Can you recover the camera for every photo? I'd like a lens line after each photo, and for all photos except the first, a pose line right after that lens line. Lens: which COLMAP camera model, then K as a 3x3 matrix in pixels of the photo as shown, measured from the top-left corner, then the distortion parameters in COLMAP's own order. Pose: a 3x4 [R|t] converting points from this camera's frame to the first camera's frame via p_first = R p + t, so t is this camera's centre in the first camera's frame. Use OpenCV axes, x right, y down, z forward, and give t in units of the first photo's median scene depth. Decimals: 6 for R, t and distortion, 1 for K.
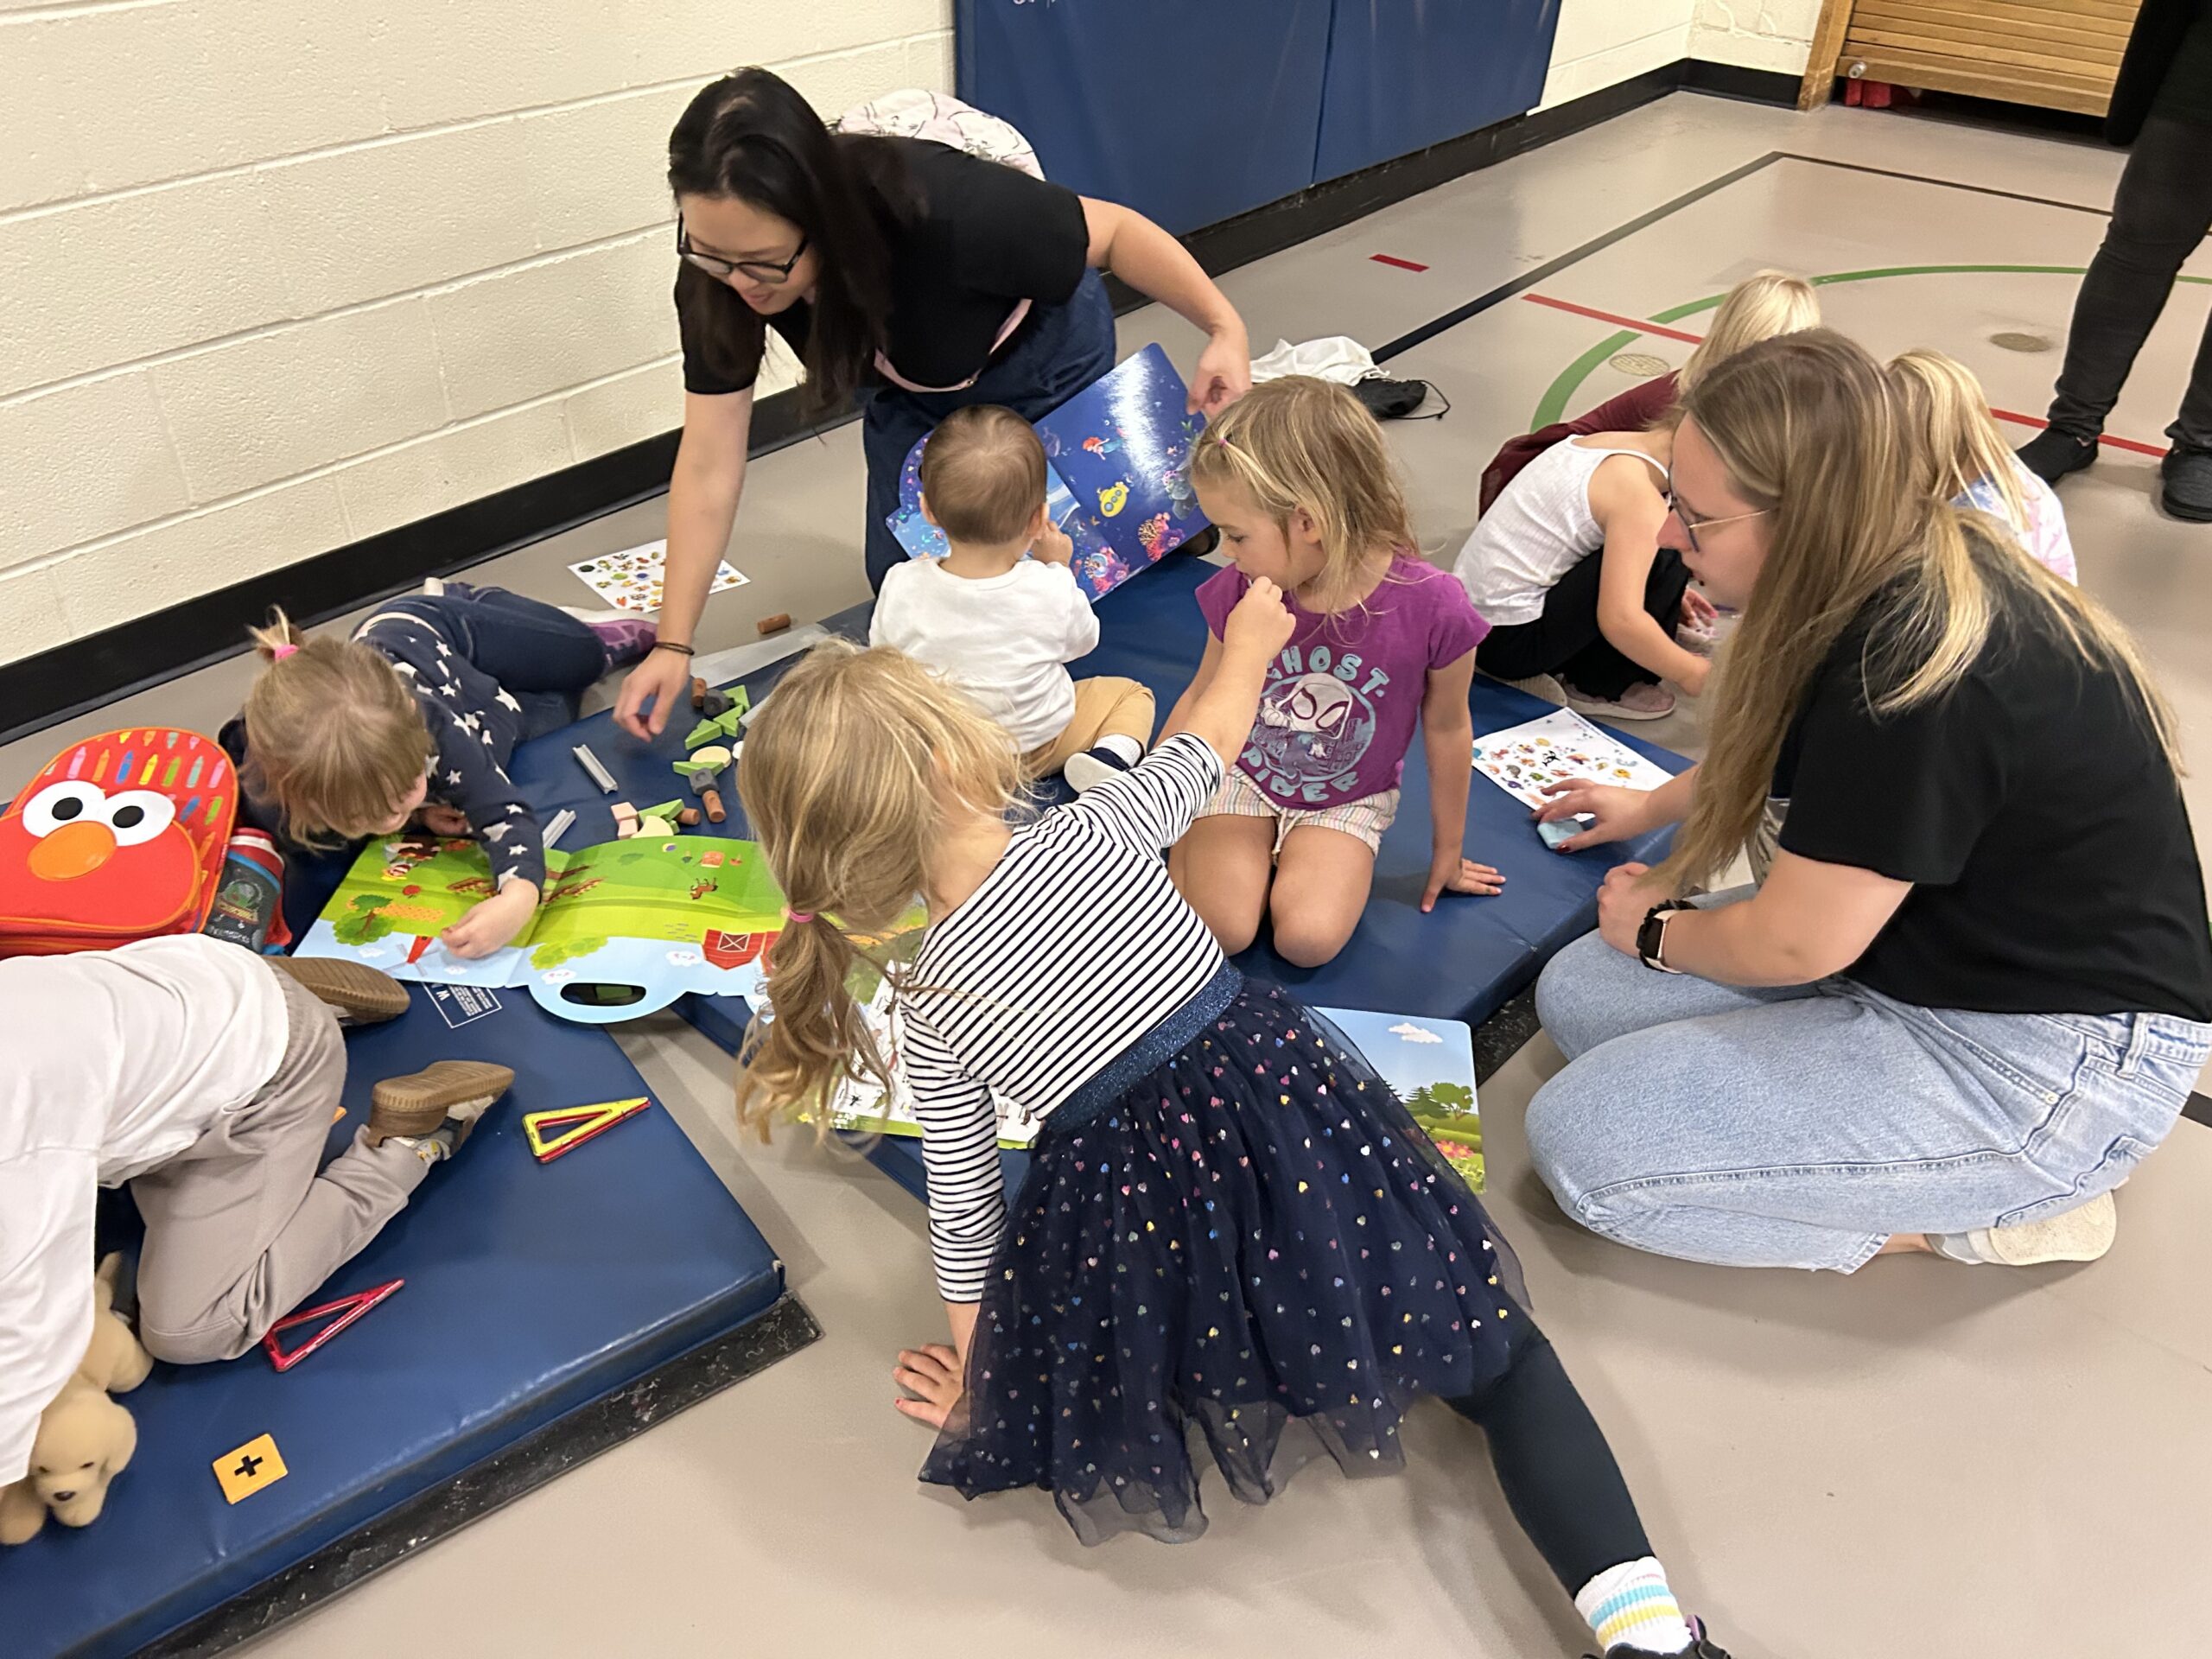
lens RADIAL K [[1711.5, 0, 1106.0], [0, 1711.5, 829.5], [0, 0, 1]] dist [0.002870, 0.011154]
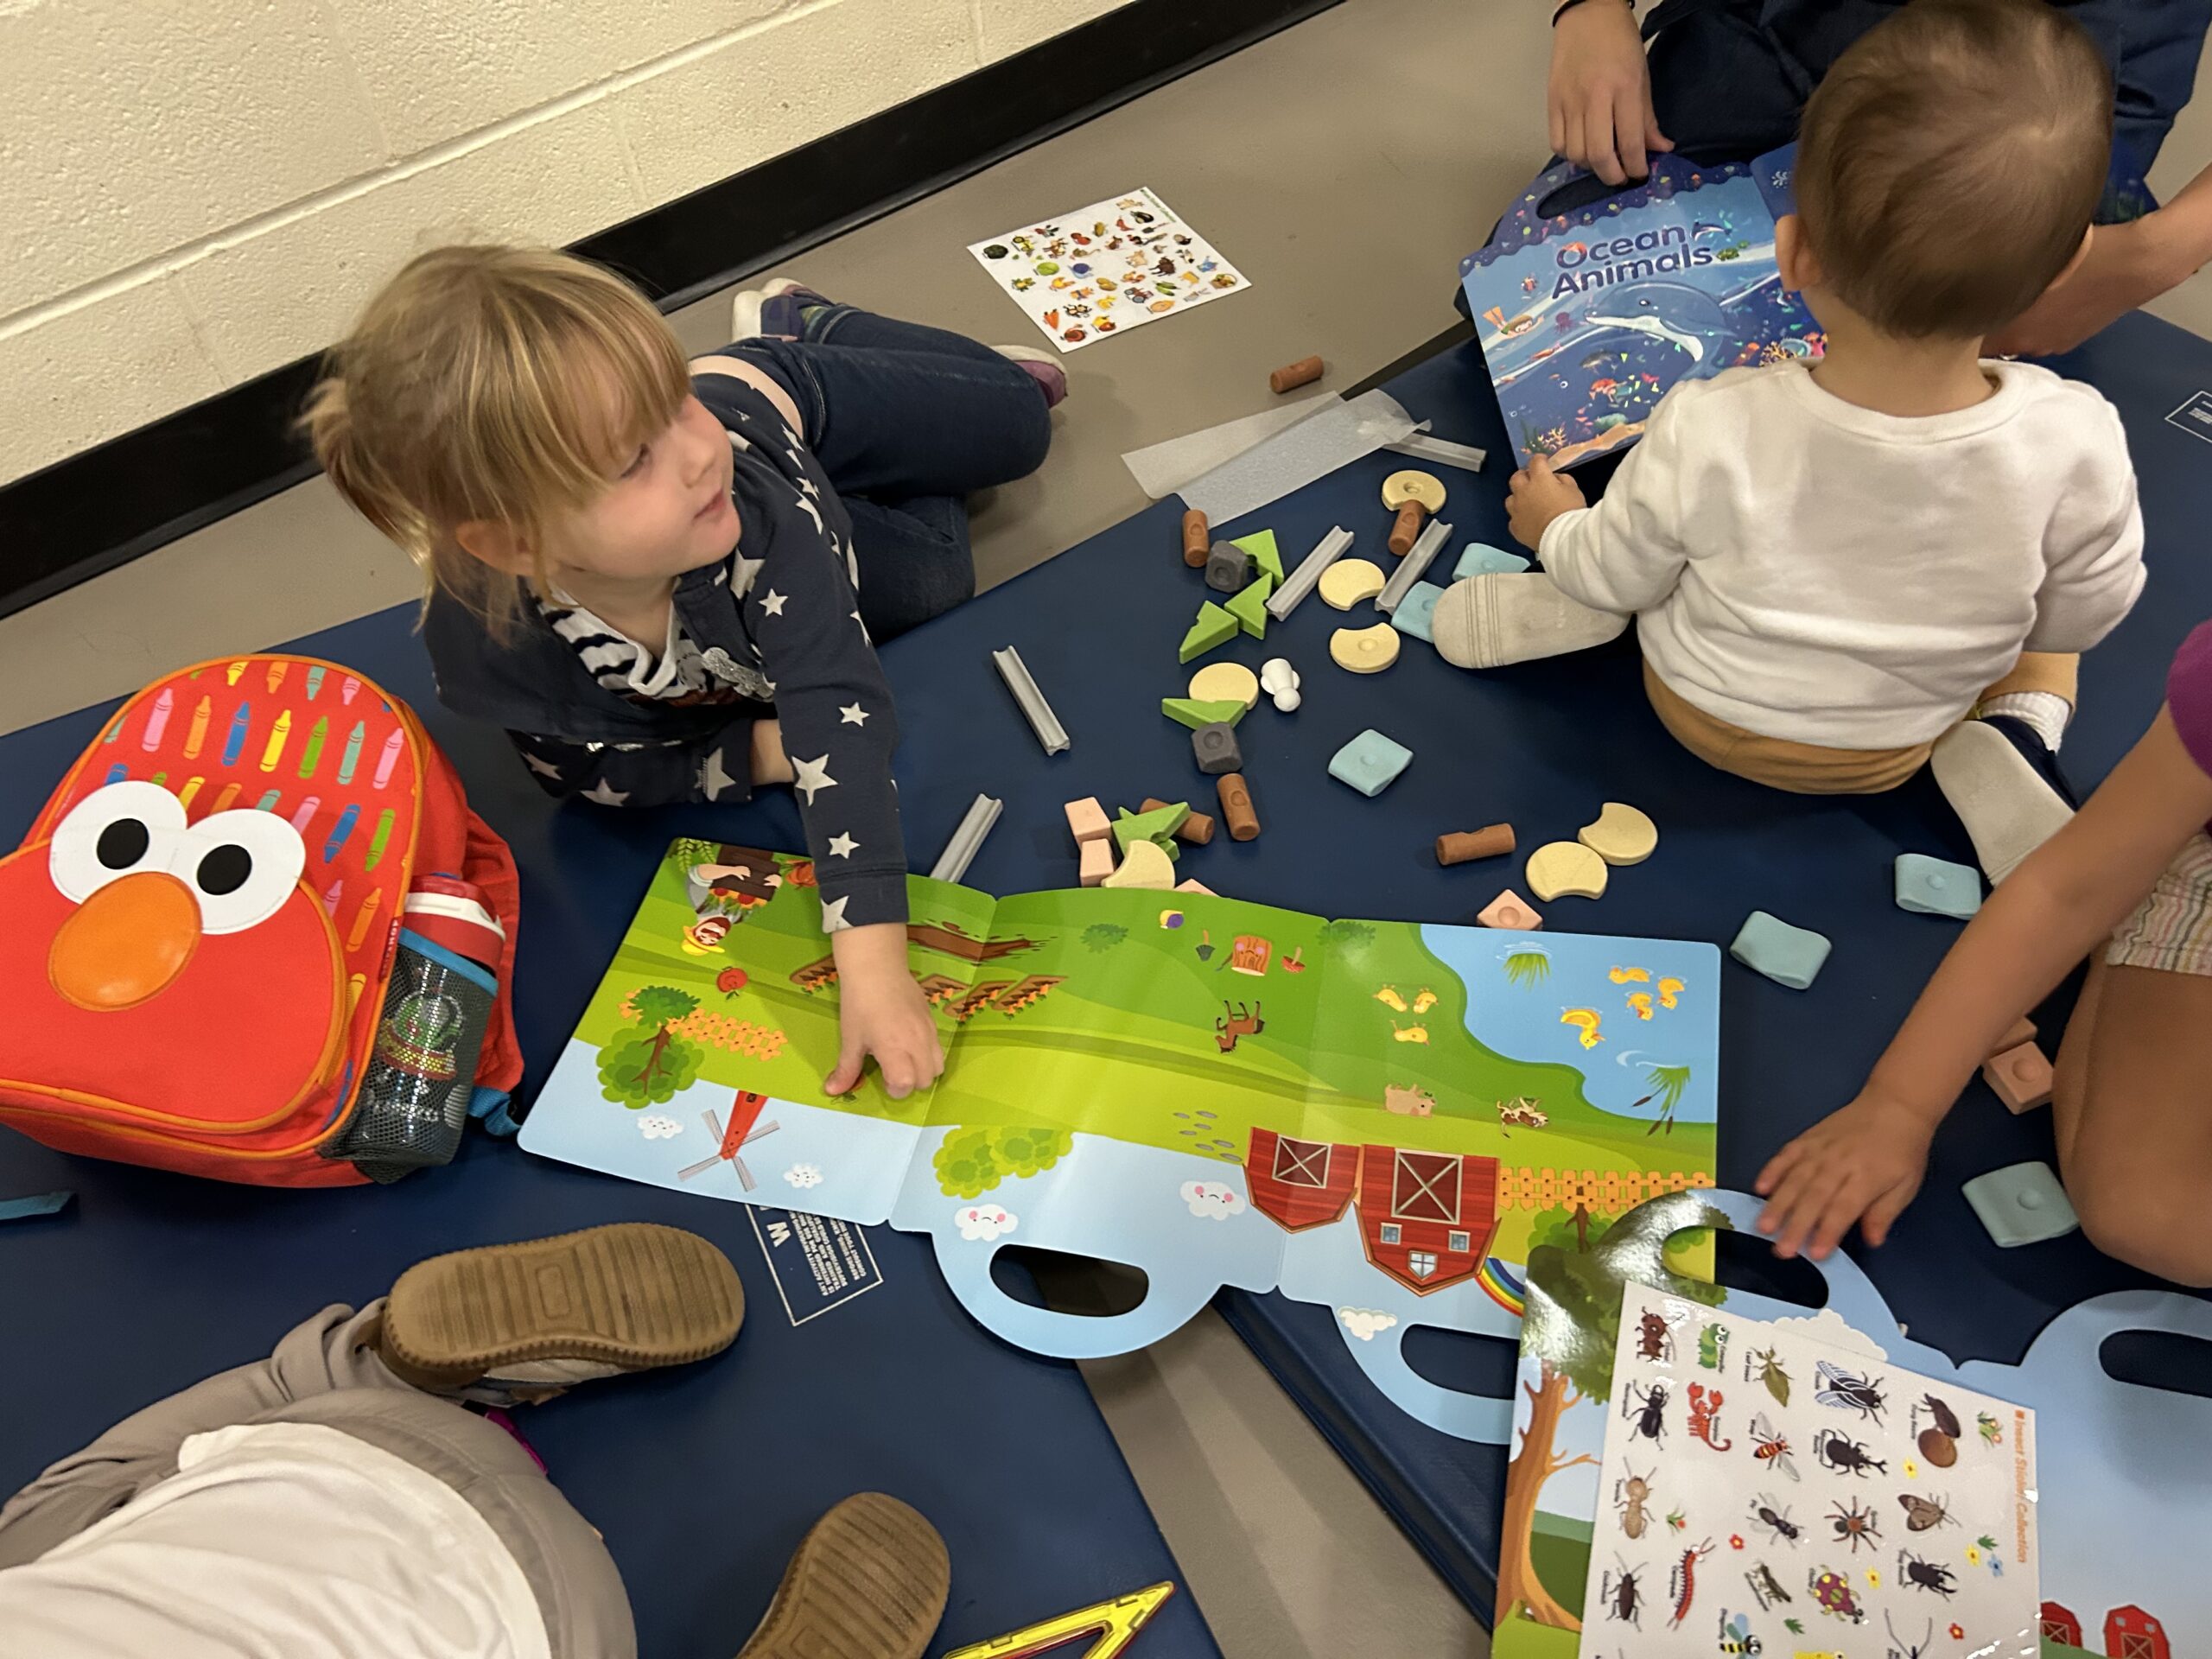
lens RADIAL K [[1705.7, 0, 1154.9], [0, 1705.7, 827.0], [0, 0, 1]] dist [0.077825, -0.105889]
pose [[0.984298, 0.087607, -0.153241, -0.175224], [-0.045949, 0.965380, 0.256767, -0.155016], [0.170430, -0.245694, 0.954247, 0.472017]]
